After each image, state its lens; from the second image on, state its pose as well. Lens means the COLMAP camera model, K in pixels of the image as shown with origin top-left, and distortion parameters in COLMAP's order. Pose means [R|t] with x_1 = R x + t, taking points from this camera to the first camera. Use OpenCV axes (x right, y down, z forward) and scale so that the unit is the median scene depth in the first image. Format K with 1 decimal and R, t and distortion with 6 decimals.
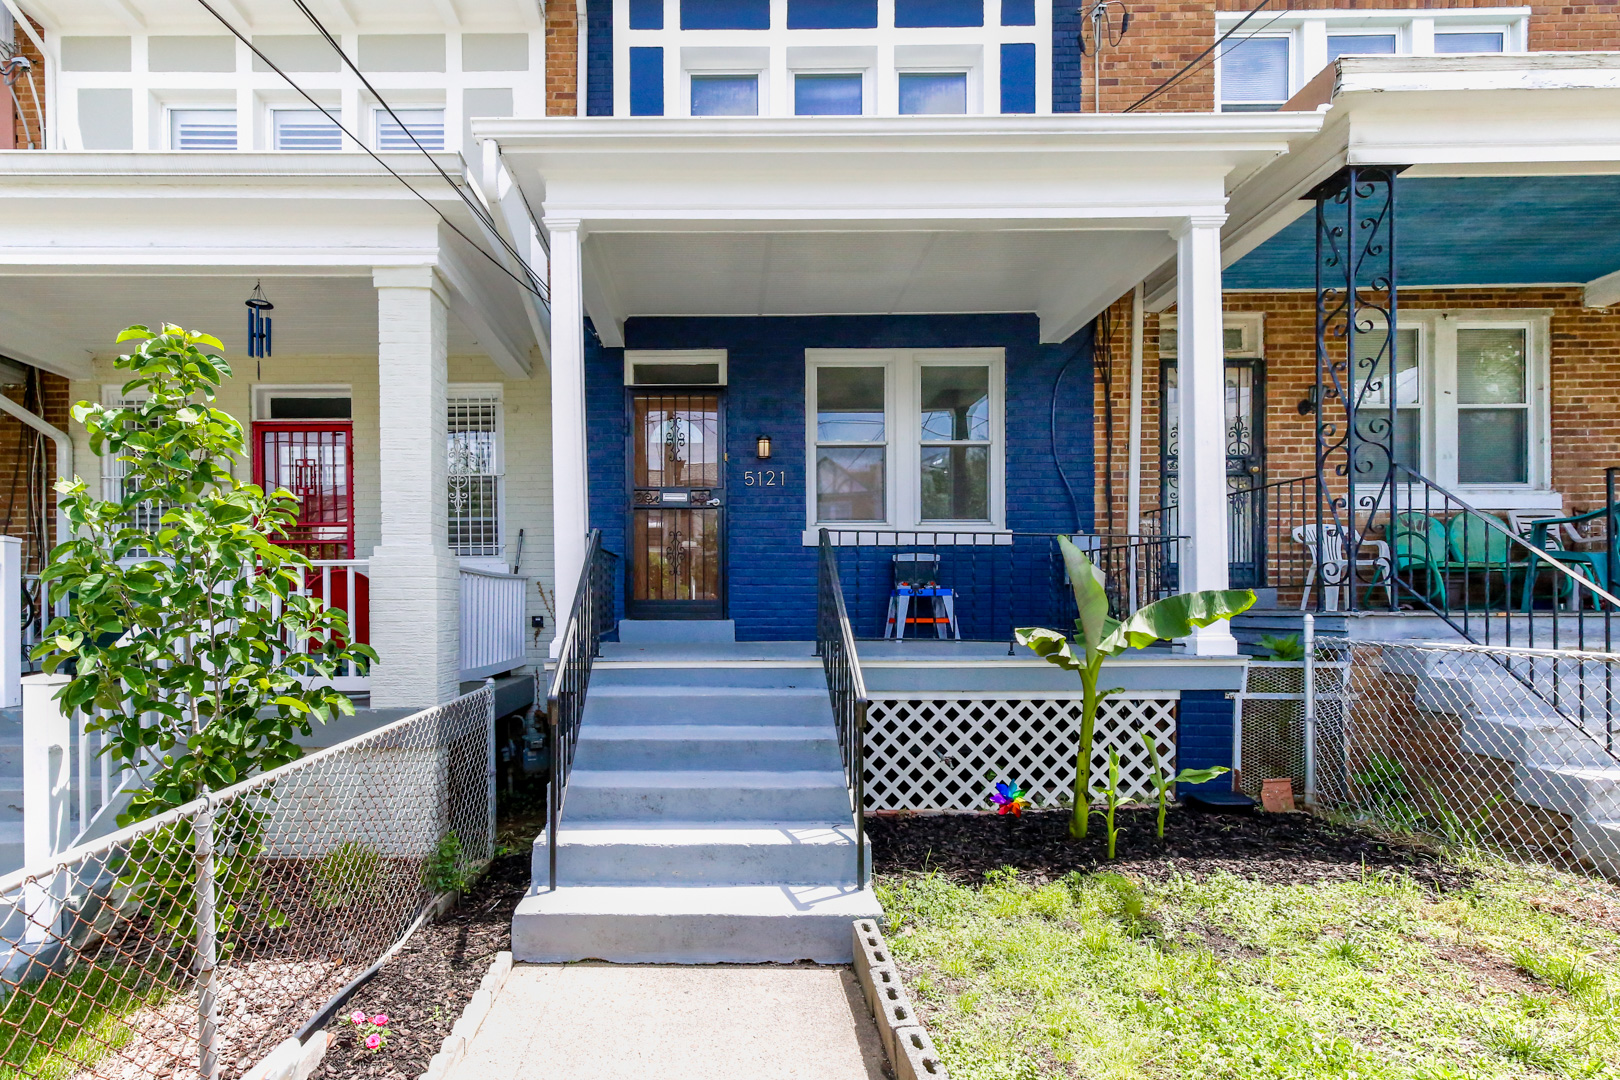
lens RADIAL K [[753.1, 0, 841.5], [0, 753.1, 548.7], [0, 0, 1]] dist [-0.001892, -0.000305]
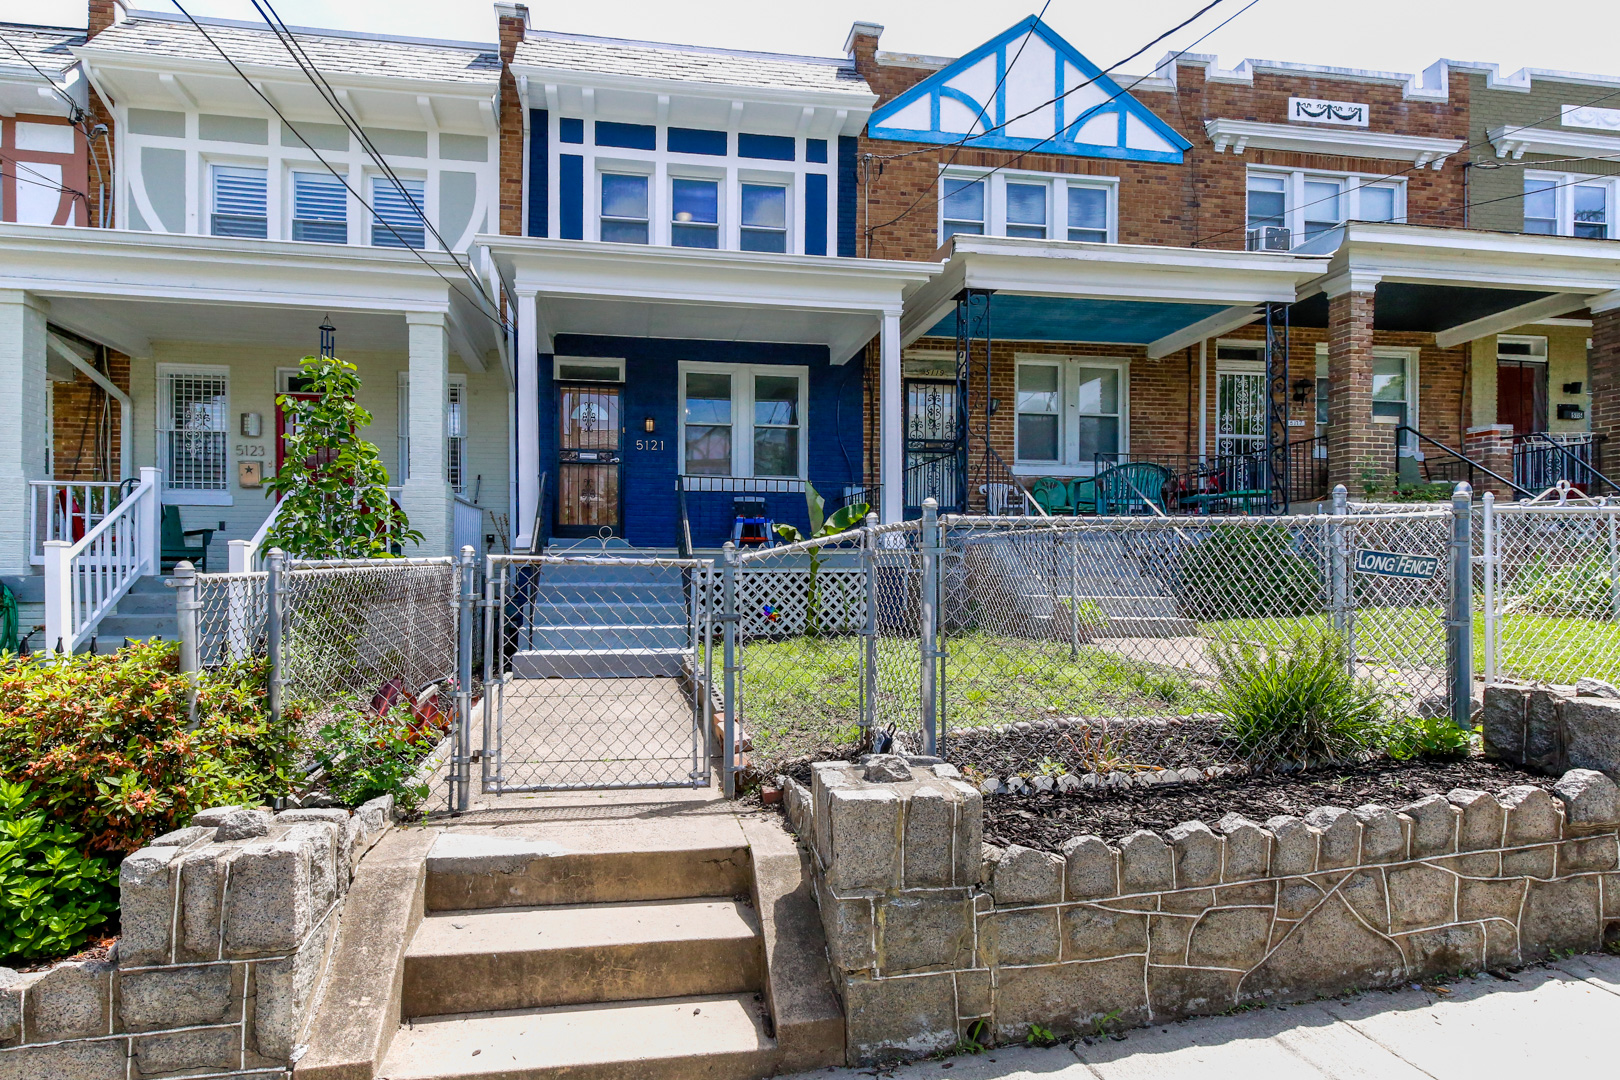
lens RADIAL K [[742.5, 0, 843.0], [0, 742.5, 541.0], [0, 0, 1]] dist [-0.000551, -0.000292]
pose [[0.990937, 0.013144, 0.133685, 0.088164], [-0.017318, 0.999397, 0.030112, 0.048832], [-0.133209, -0.032154, 0.990566, -0.554433]]
